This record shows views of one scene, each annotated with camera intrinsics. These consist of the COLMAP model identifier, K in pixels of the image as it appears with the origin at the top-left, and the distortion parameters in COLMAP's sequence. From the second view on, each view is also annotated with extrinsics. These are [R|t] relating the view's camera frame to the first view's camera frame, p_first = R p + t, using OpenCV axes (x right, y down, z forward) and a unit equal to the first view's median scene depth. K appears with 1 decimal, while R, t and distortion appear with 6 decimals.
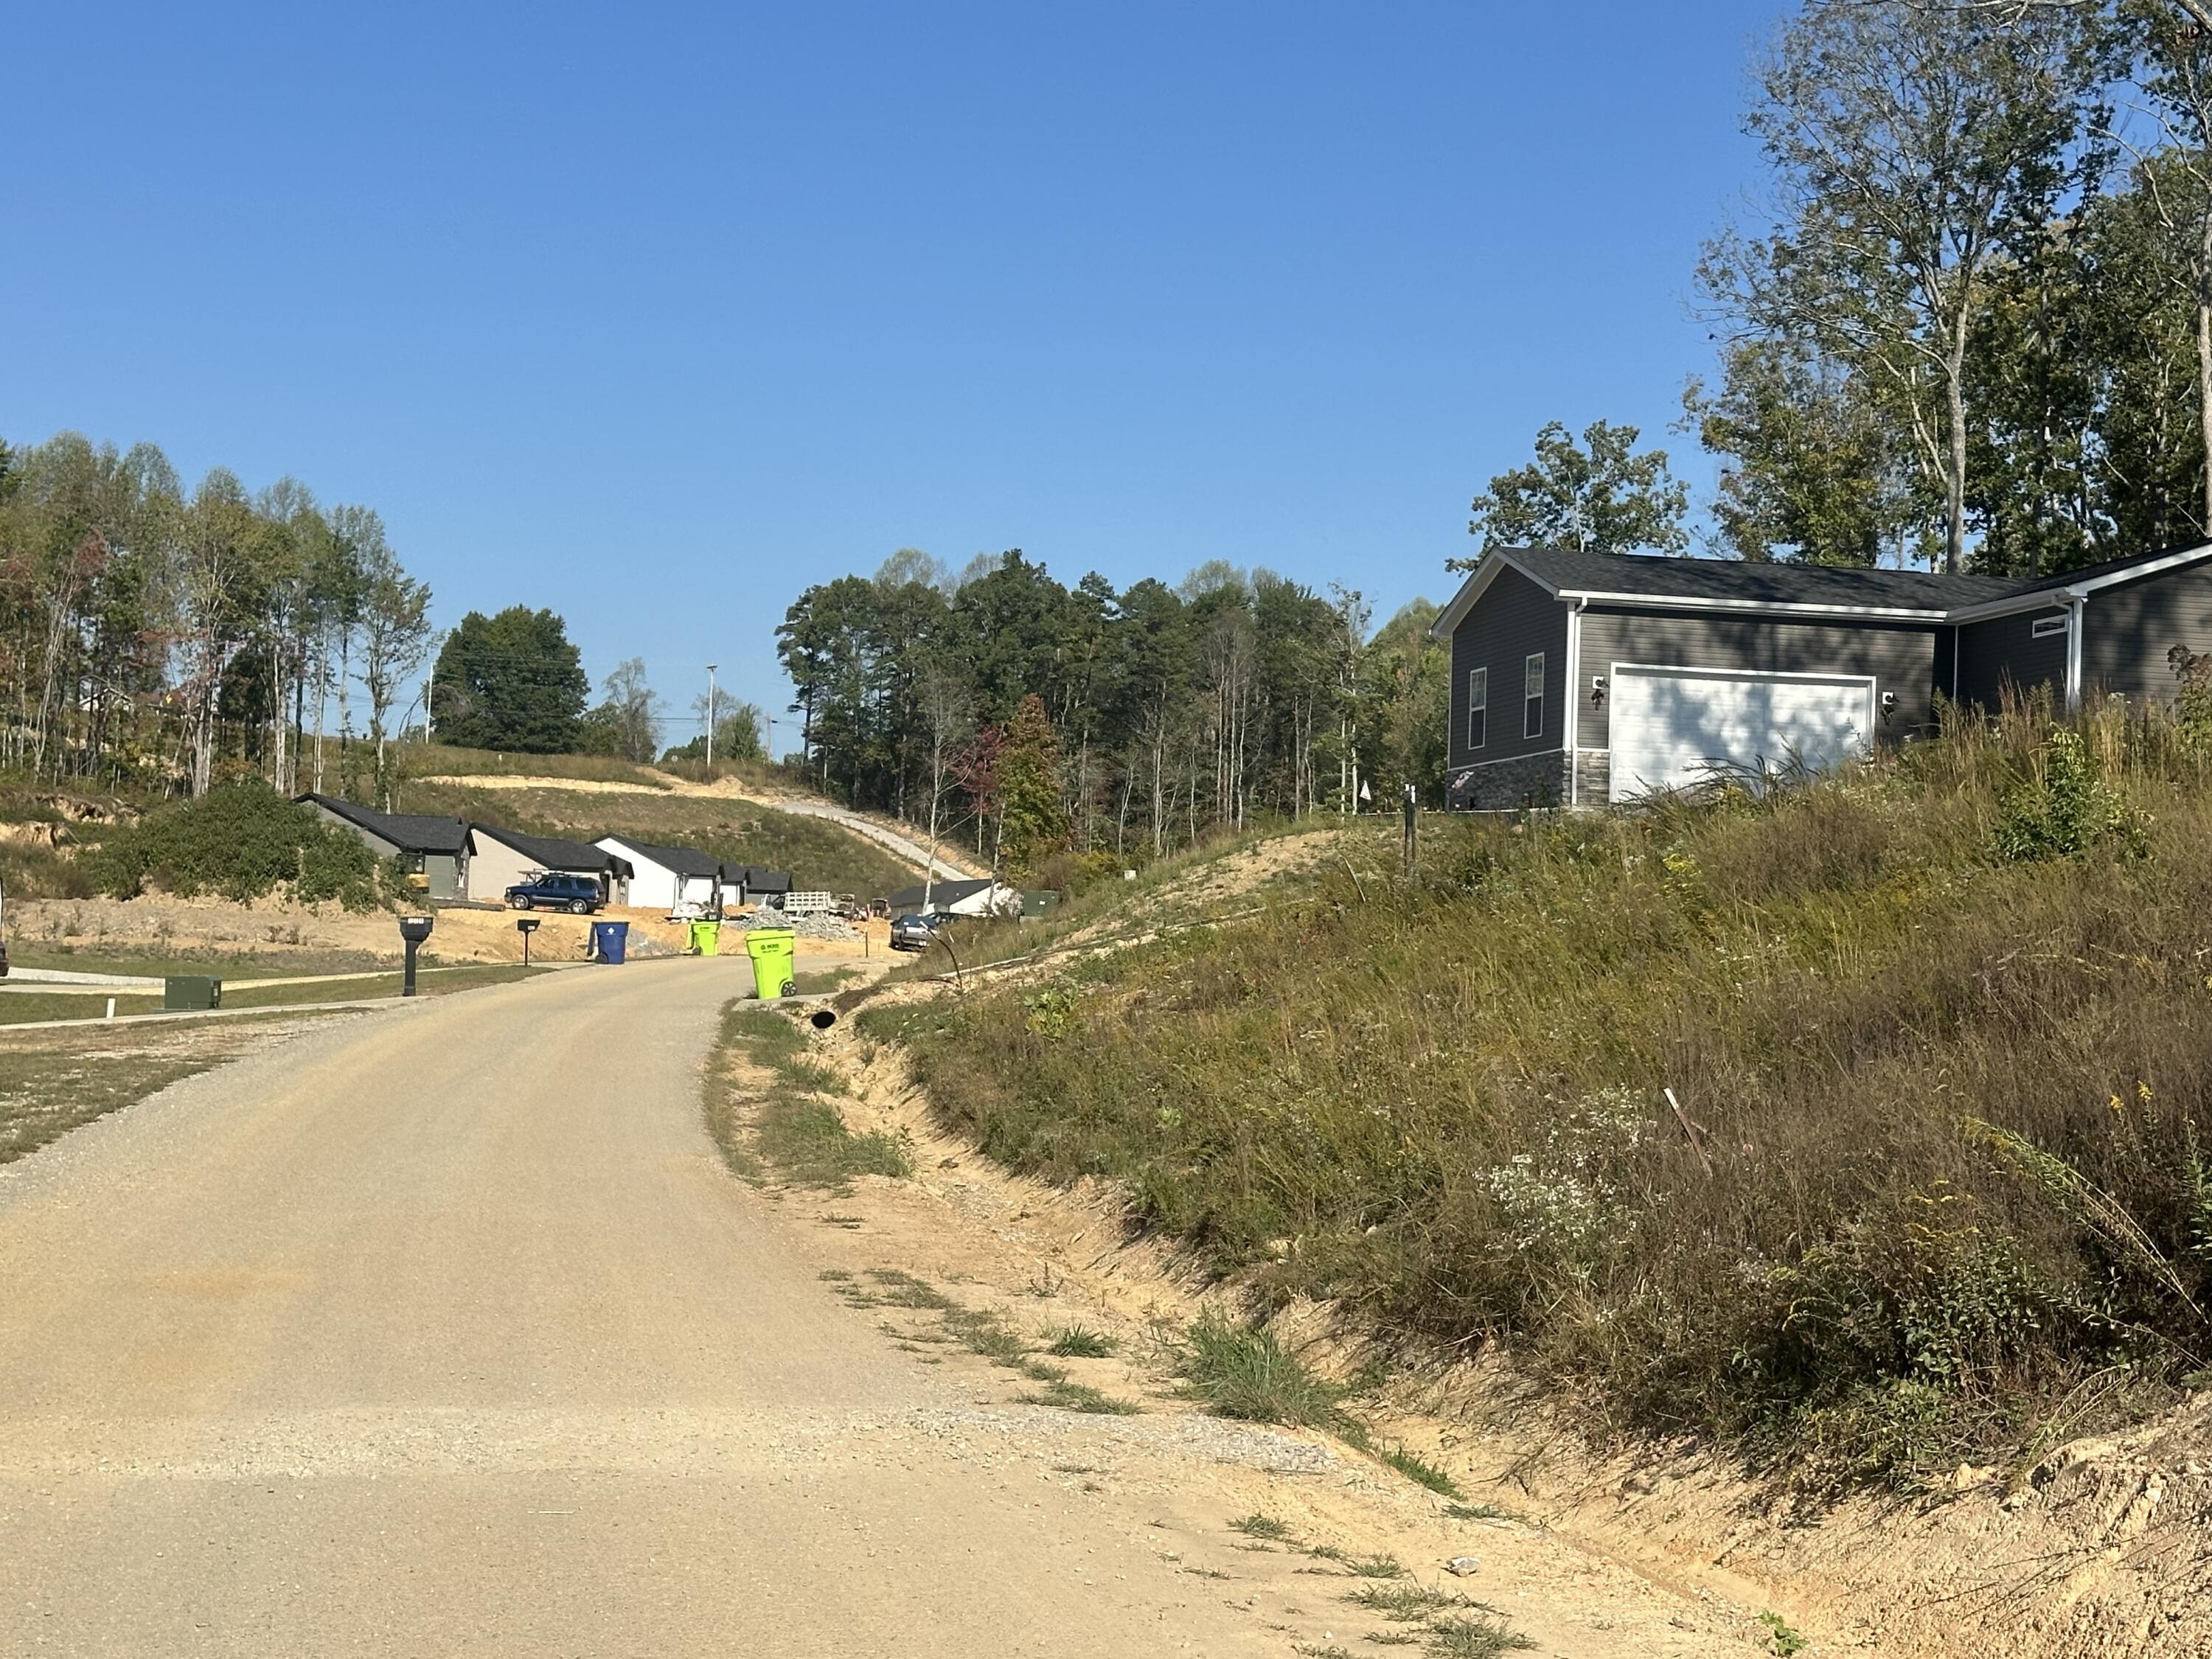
lens RADIAL K [[3498.9, 0, 1119.6], [0, 3498.9, 828.7], [0, 0, 1]] dist [0.146160, 0.007329]
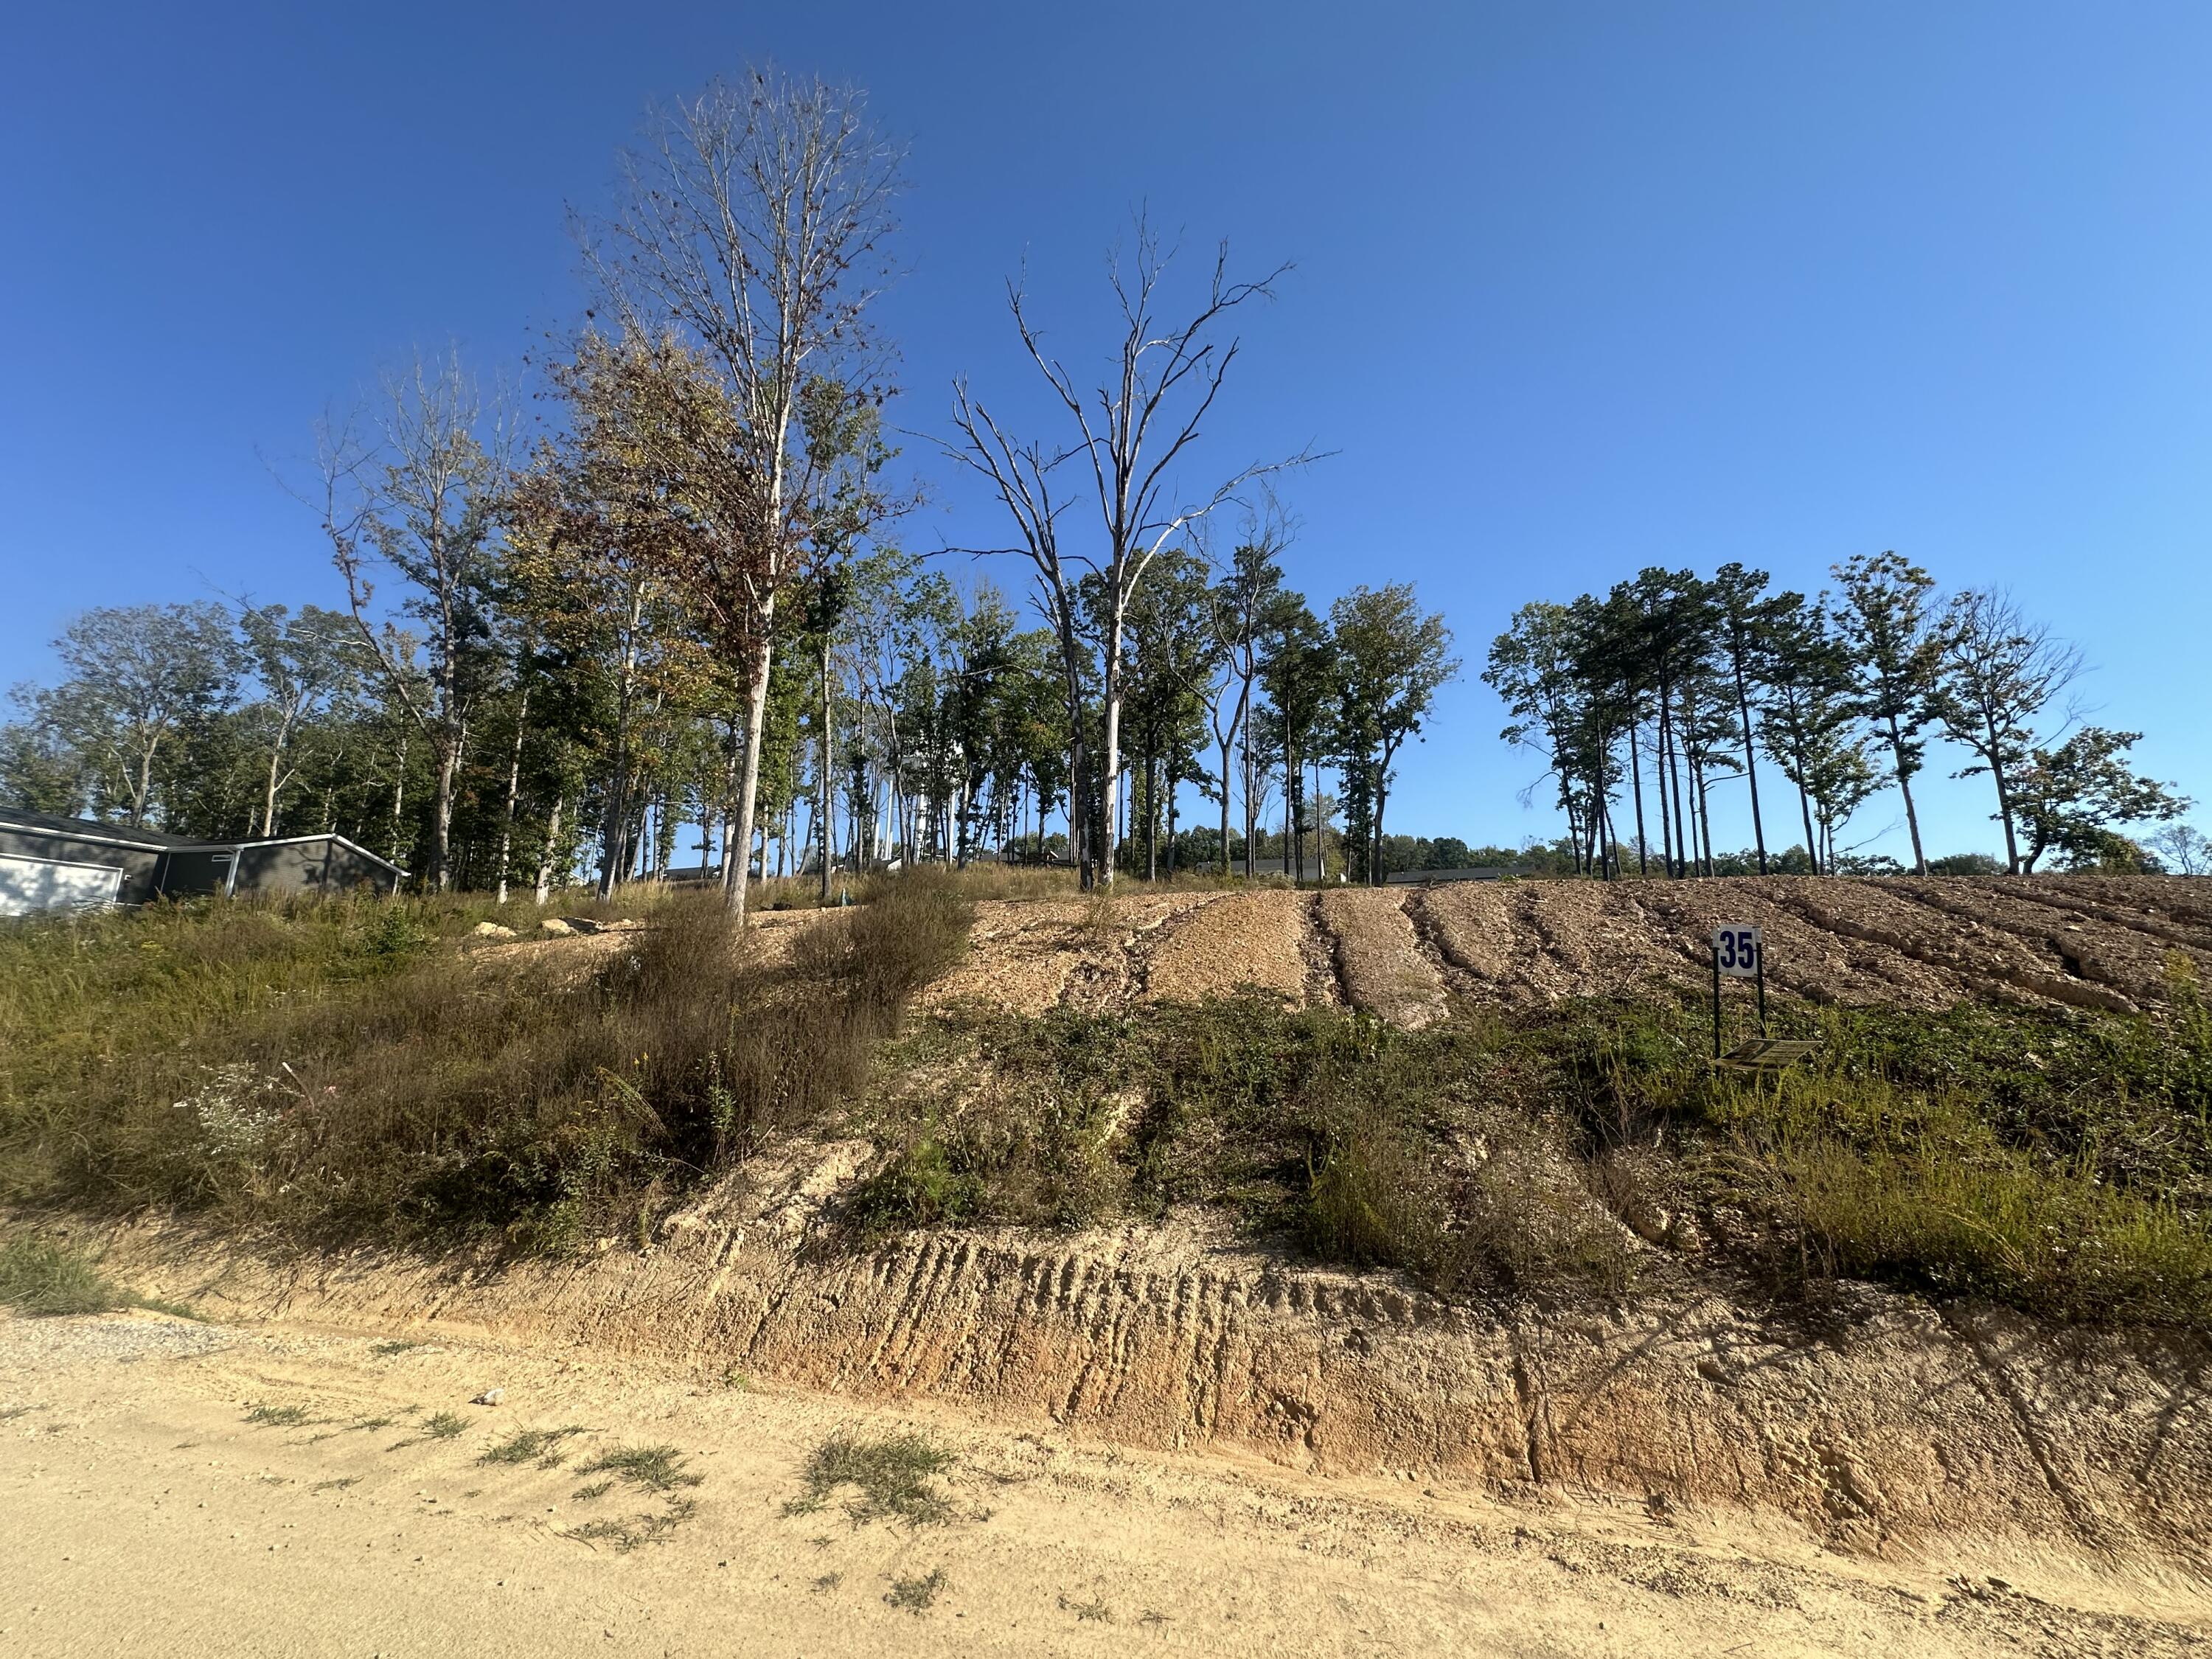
lens RADIAL K [[893.5, 0, 1114.2], [0, 893.5, 839.9], [0, 0, 1]] dist [0.000366, -0.000010]
pose [[0.454647, 0.152818, 0.877464, -0.039478], [-0.043035, 0.987789, -0.149734, 0.001519], [-0.889632, 0.030315, 0.455672, 0.129250]]
